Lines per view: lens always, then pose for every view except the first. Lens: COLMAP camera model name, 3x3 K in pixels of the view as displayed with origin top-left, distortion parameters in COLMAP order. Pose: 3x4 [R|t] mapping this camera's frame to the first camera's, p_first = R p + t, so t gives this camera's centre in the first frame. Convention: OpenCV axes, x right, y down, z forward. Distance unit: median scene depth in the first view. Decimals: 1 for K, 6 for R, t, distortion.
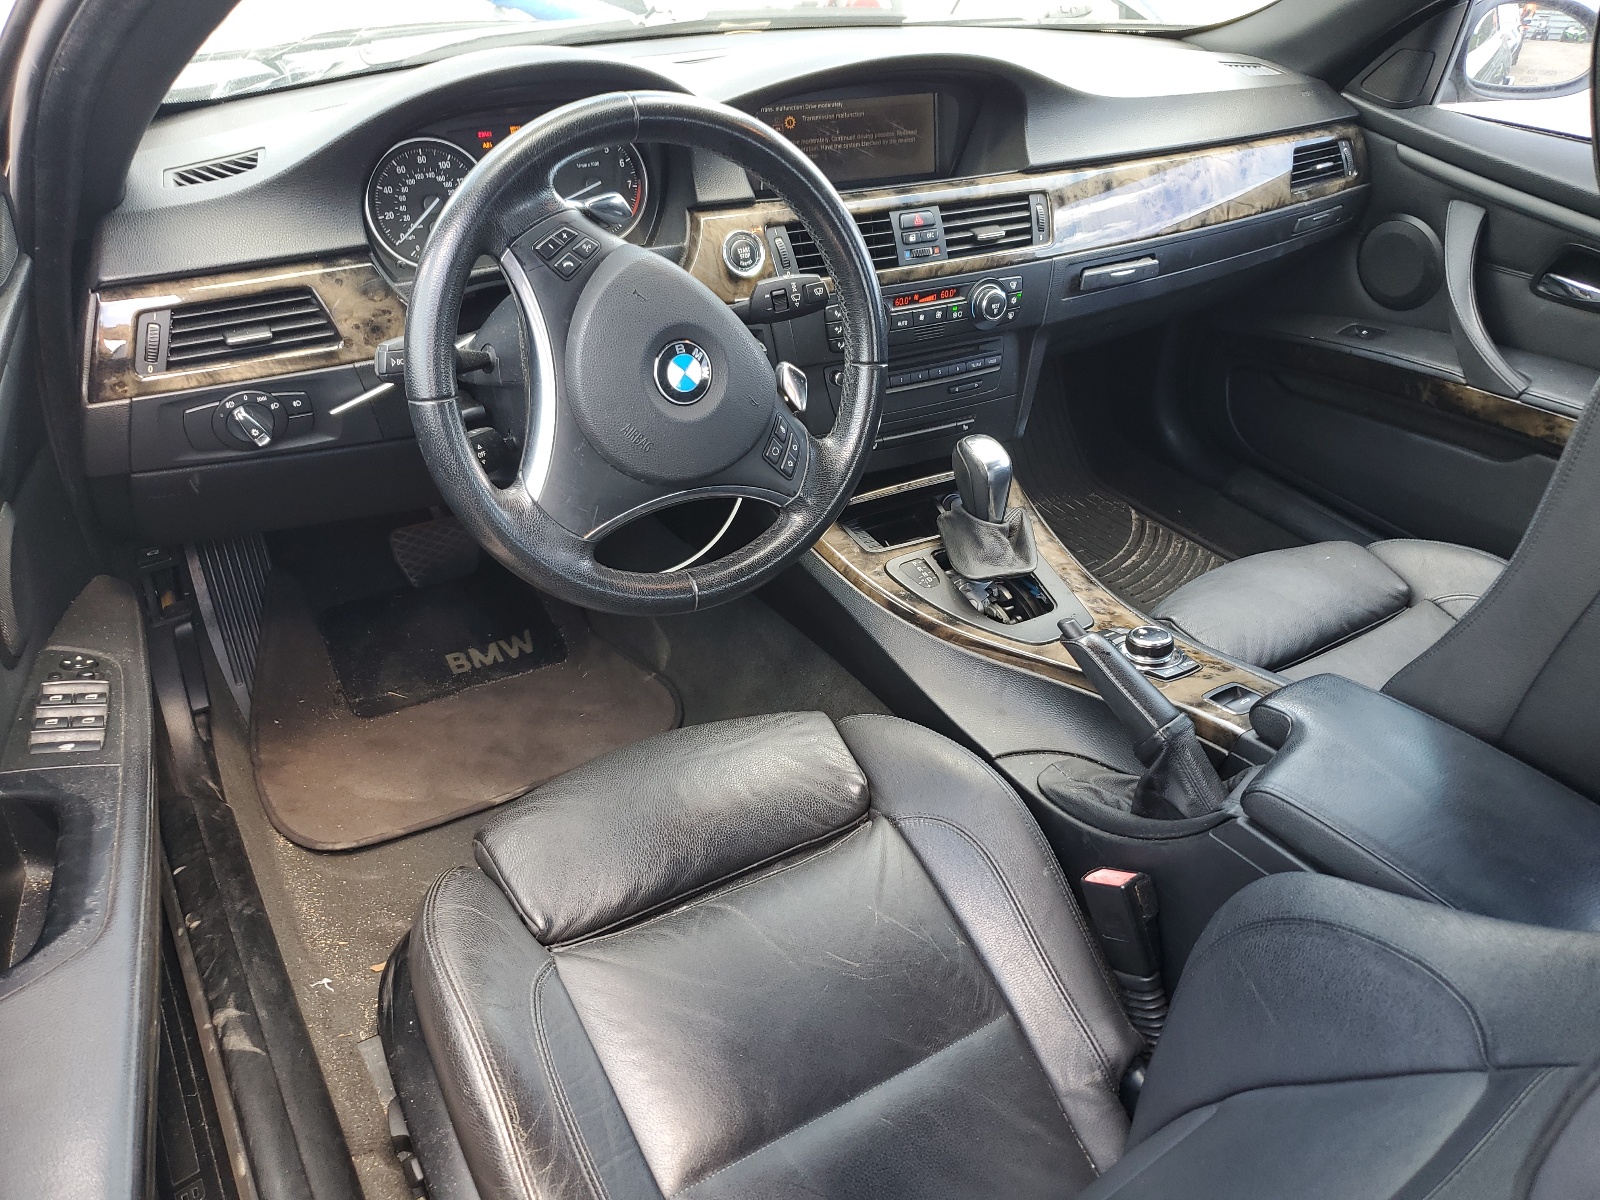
lens RADIAL K [[1215.8, 0, 801.3], [0, 1215.8, 598.4], [0, 0, 1]] dist [-0.004503, -0.001509]
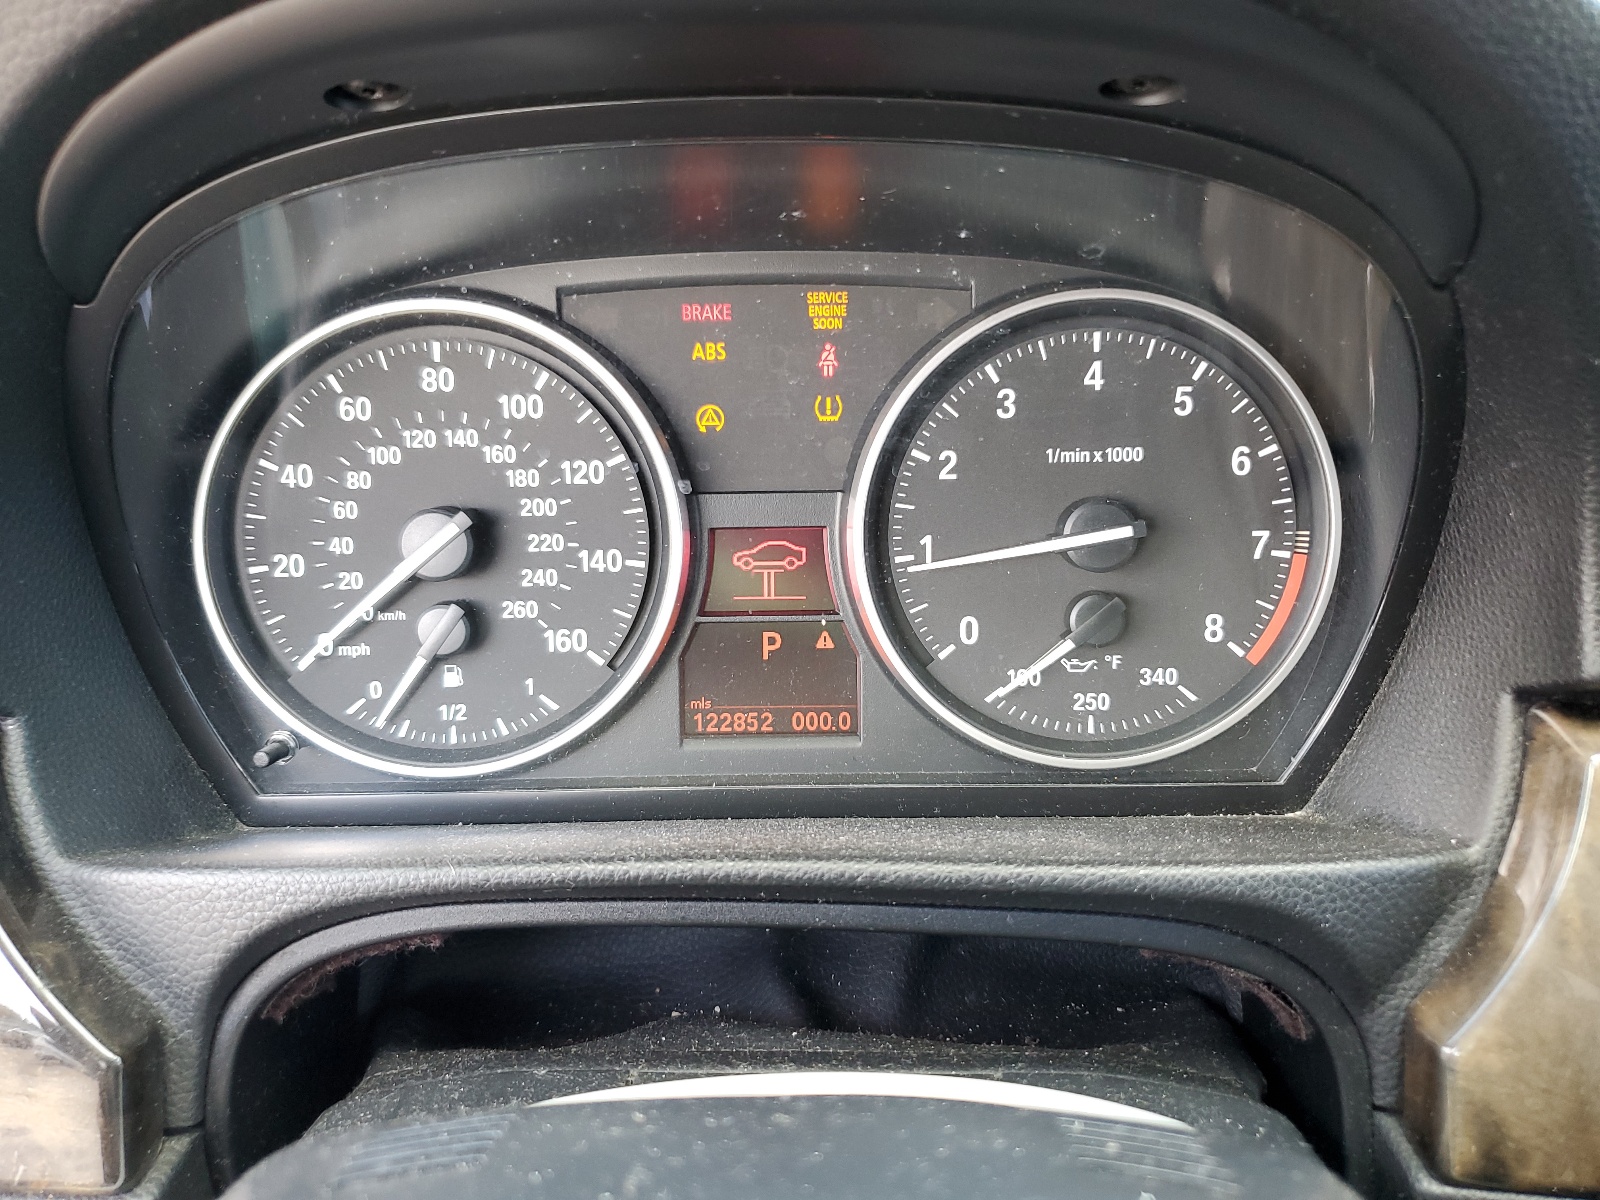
lens RADIAL K [[1215.8, 0, 800.9], [0, 1215.8, 600.3], [0, 0, 1]] dist [-0.004503, -0.001509]
pose [[0.860167, 0.146108, -0.488636, -0.107277], [-0.248765, 0.956581, -0.151882, -0.293321], [0.445229, 0.252200, 0.859166, 0.815576]]
